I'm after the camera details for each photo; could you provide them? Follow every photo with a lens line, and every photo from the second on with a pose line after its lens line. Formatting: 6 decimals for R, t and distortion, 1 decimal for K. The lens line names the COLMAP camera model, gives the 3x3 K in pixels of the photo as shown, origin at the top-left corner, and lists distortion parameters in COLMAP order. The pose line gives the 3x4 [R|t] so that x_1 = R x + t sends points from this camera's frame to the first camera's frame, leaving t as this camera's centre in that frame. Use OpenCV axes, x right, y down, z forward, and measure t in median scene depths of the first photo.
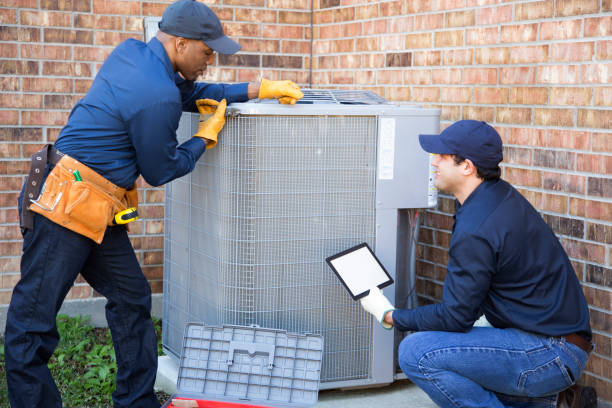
lens RADIAL K [[1119.3, 0, 306.0], [0, 1119.3, 204.0], [0, 0, 1]] dist [0.303423, -0.054669]
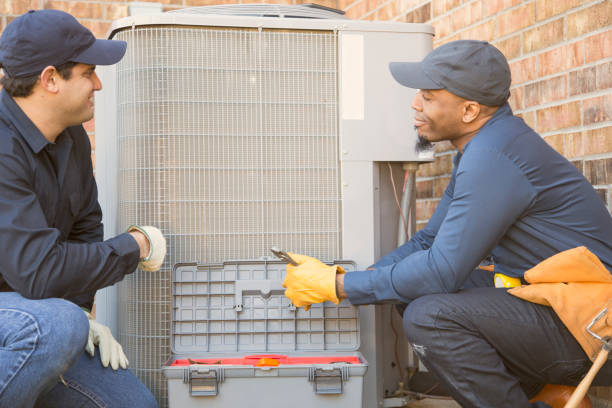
lens RADIAL K [[1064.1, 0, 306.0], [0, 1064.1, 204.0], [0, 0, 1]] dist [0.250359, 0.045664]
pose [[0.987214, -0.038637, -0.154647, 0.131911], [0.020052, 0.992574, -0.119977, 0.102904], [0.158134, 0.115342, 0.980658, 0.302499]]
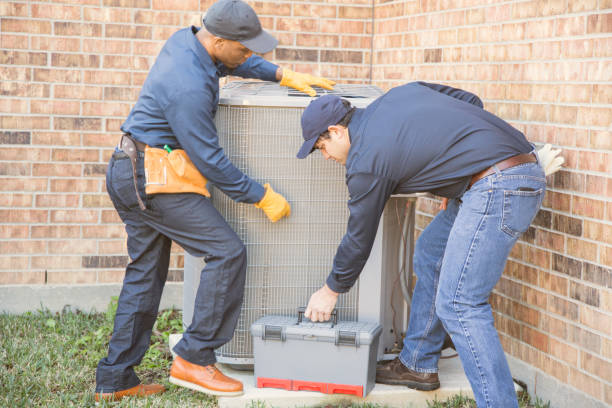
lens RADIAL K [[1330.7, 0, 306.0], [0, 1330.7, 204.0], [0, 0, 1]] dist [0.412731, -0.020445]
pose [[0.983532, 0.027871, -0.178570, 0.214951], [-0.030422, 0.999470, -0.011563, 0.025536], [0.178153, 0.016805, 0.983859, -0.229934]]
